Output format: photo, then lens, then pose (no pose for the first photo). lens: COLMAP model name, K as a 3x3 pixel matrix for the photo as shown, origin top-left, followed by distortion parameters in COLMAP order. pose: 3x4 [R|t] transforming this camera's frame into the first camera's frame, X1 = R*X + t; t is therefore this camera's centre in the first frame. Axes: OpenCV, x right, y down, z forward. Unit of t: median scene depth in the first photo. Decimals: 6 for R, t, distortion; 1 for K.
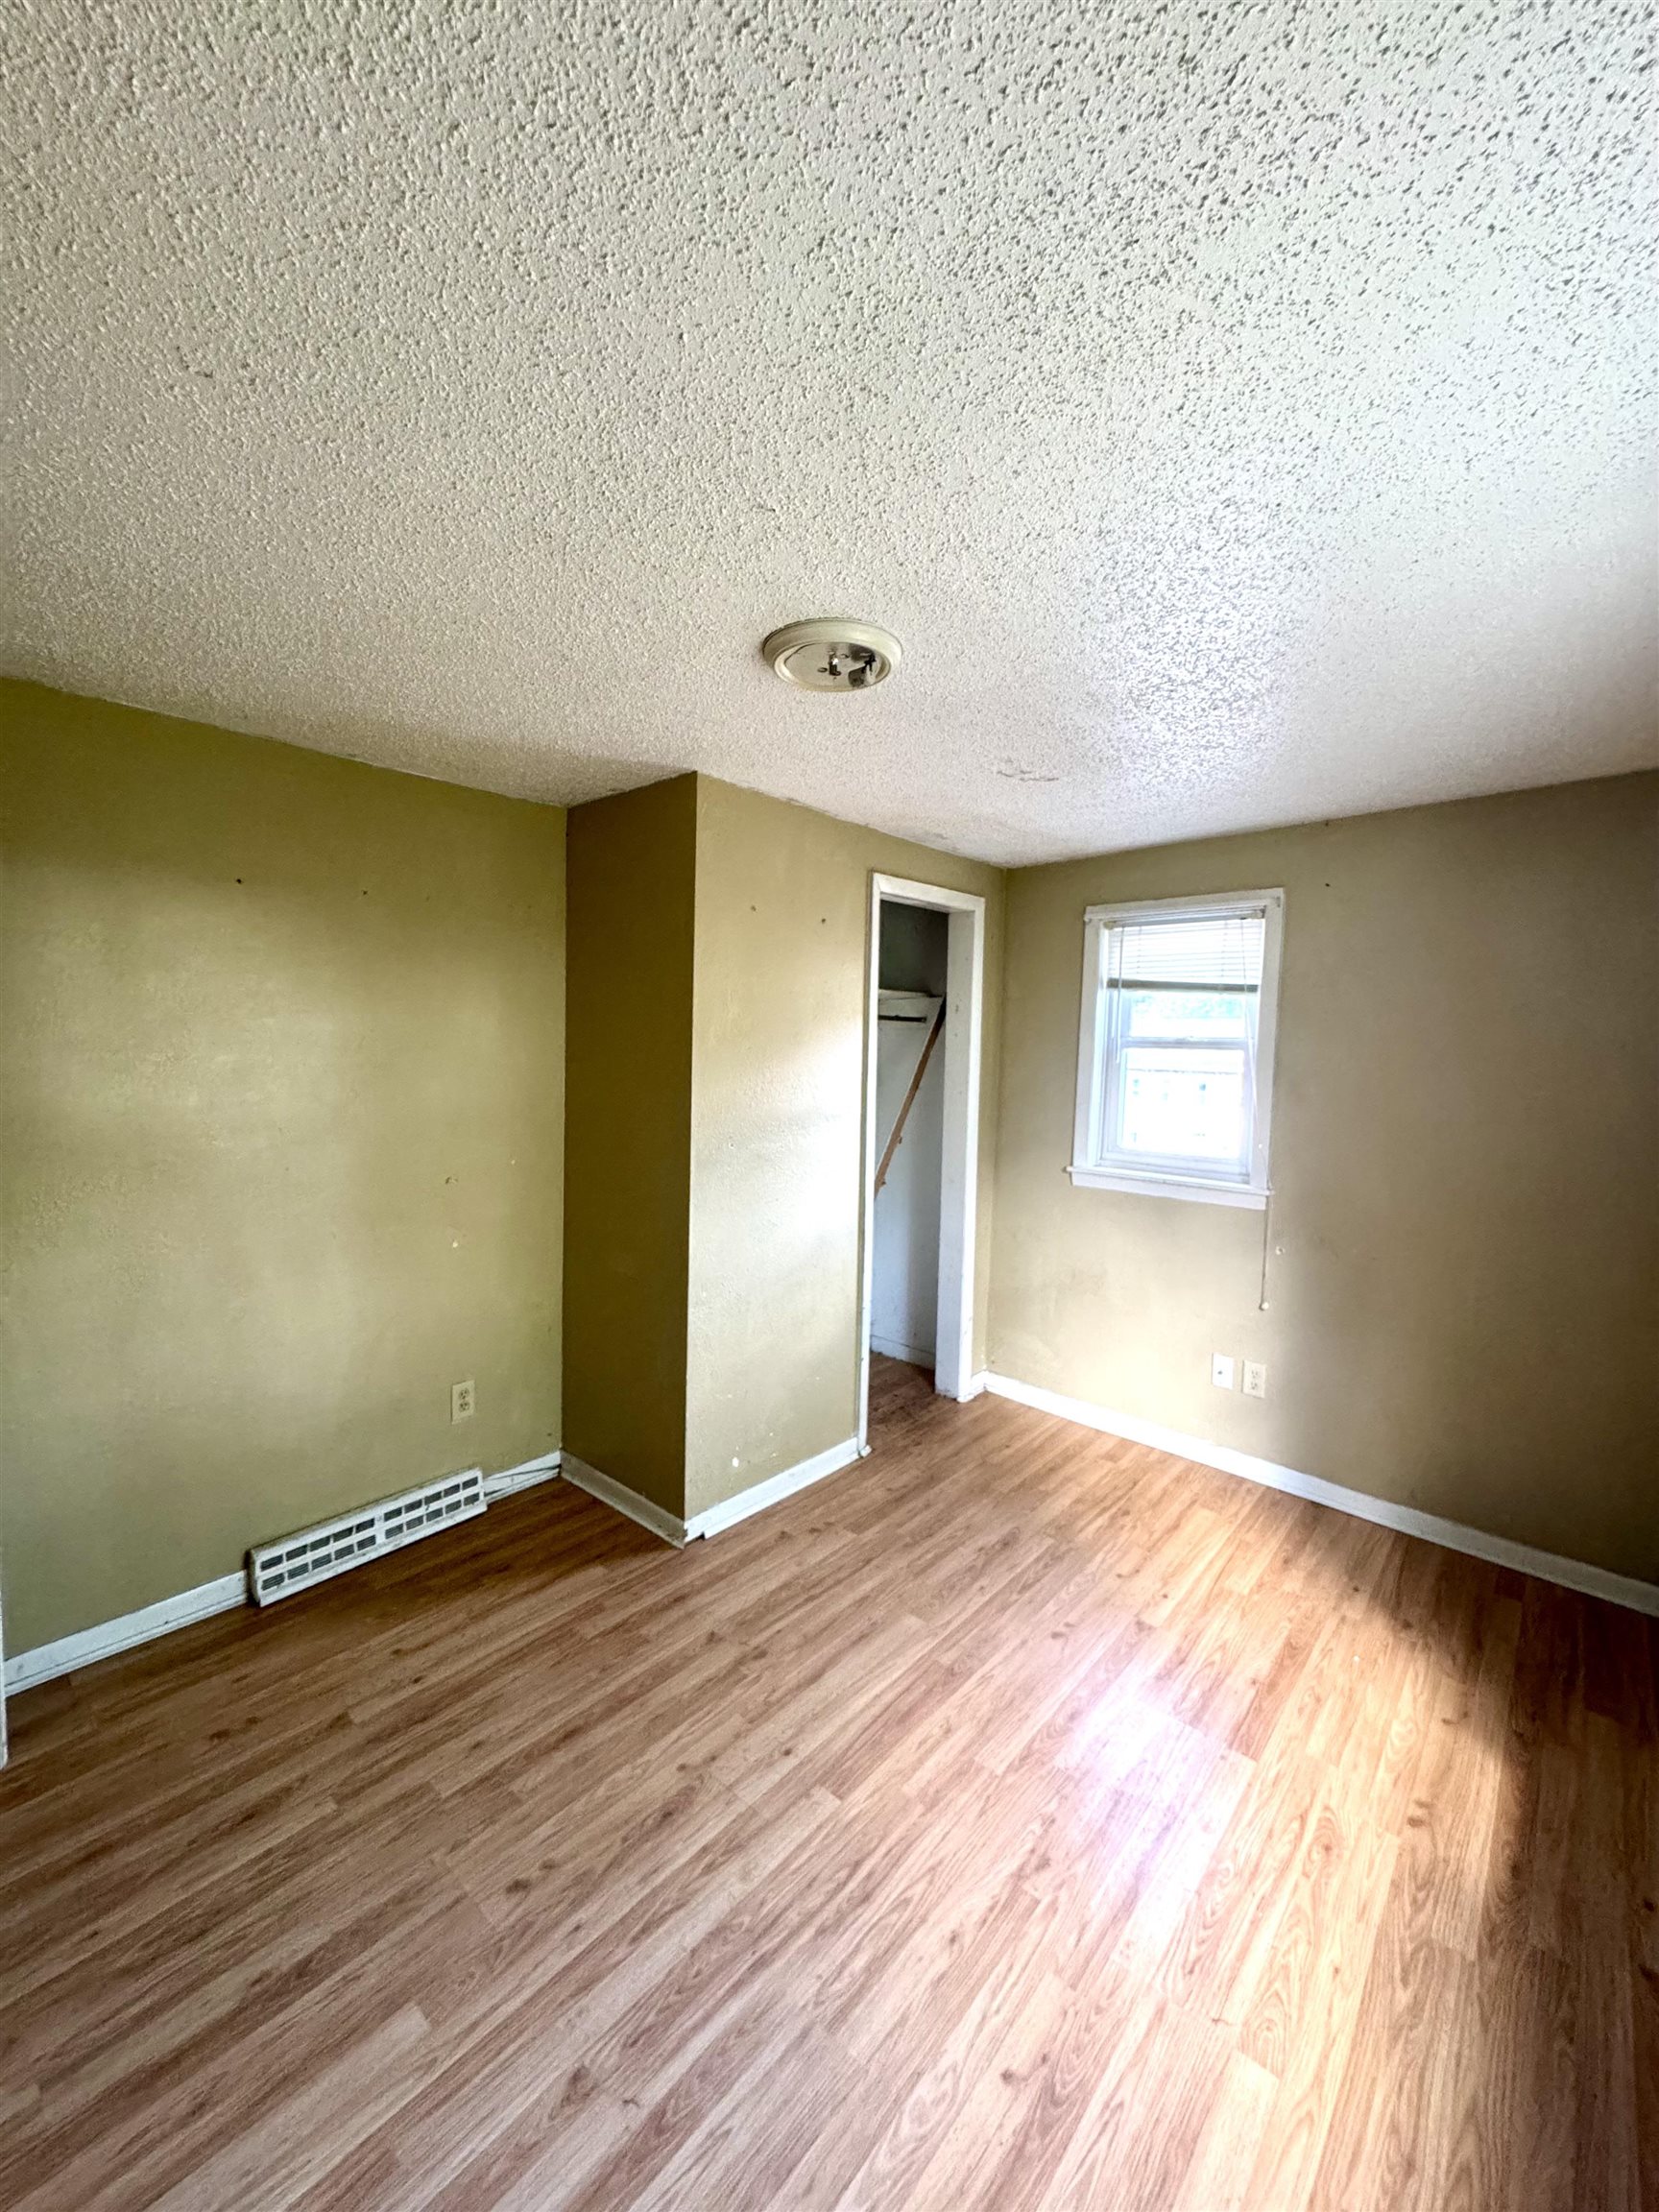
lens RADIAL K [[879.5, 0, 829.0], [0, 879.5, 1109.0], [0, 0, 1]] dist [0.000081, -0.000300]
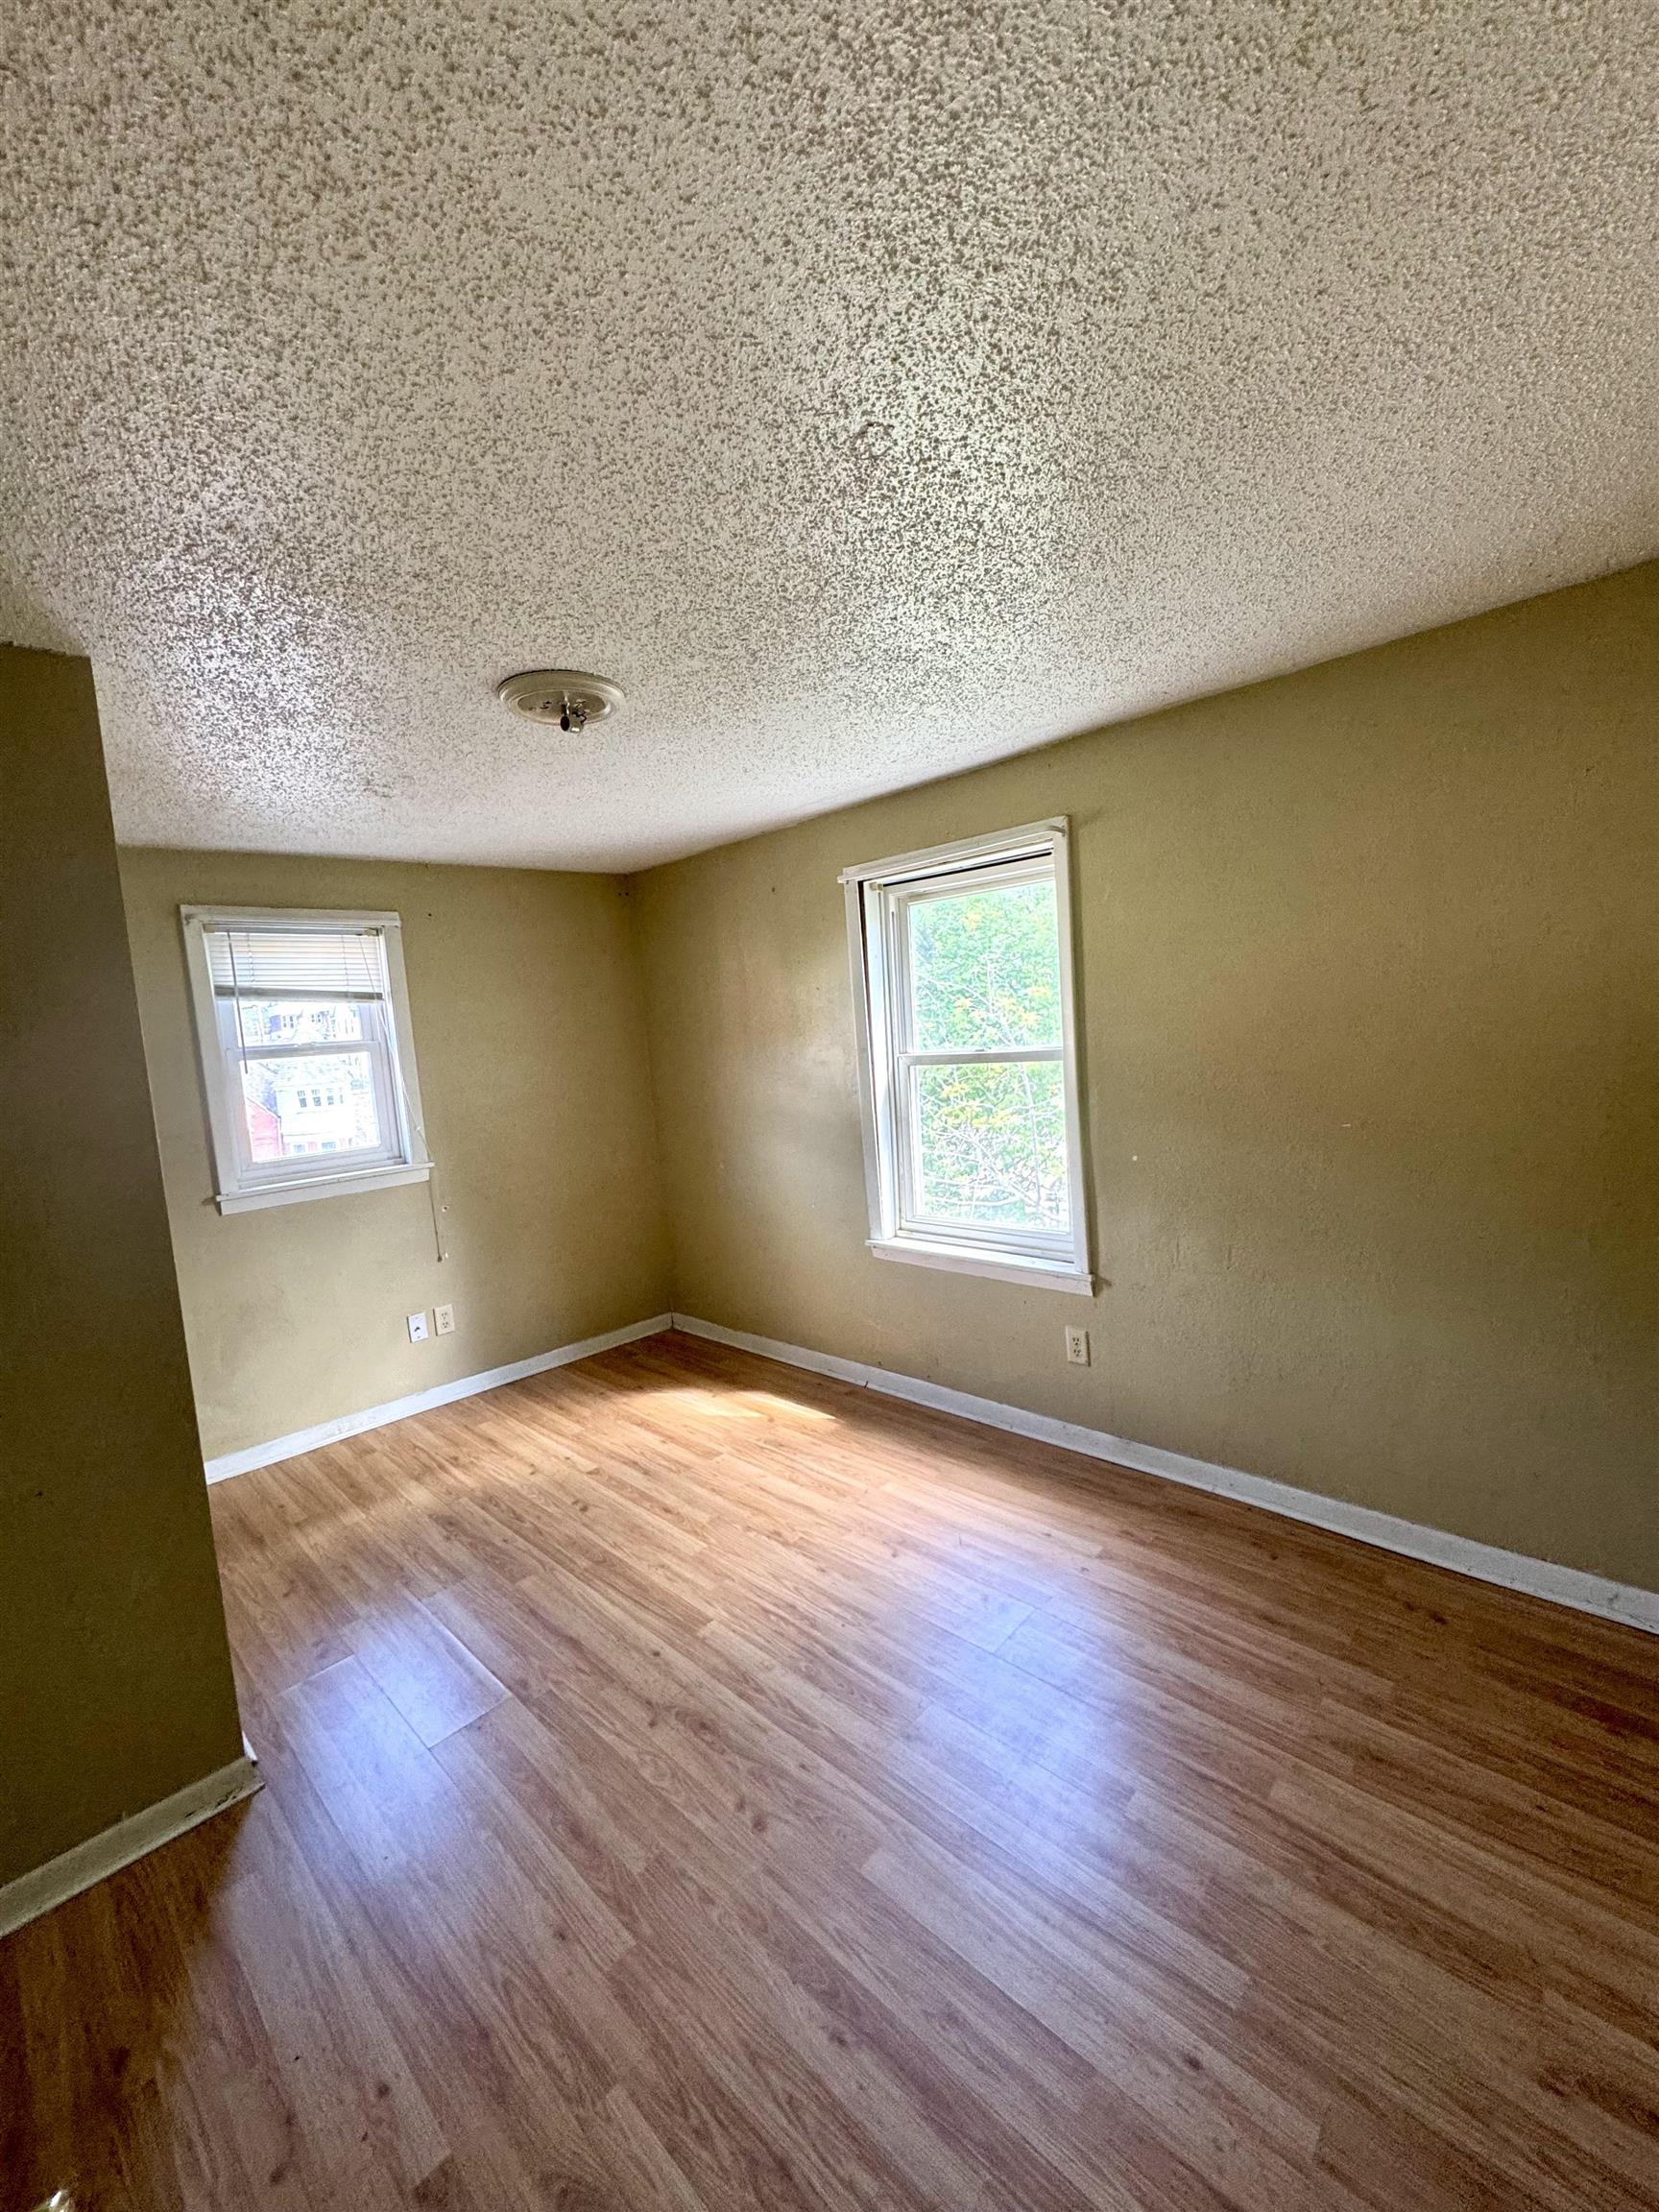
lens RADIAL K [[879.5, 0, 829.0], [0, 879.5, 1109.0], [0, 0, 1]] dist [0.000081, -0.000300]
pose [[0.031290, -0.114094, 0.992977, -0.807909], [0.132374, 0.985185, 0.109028, -0.048922], [-0.990706, 0.128033, 0.045930, 0.463518]]
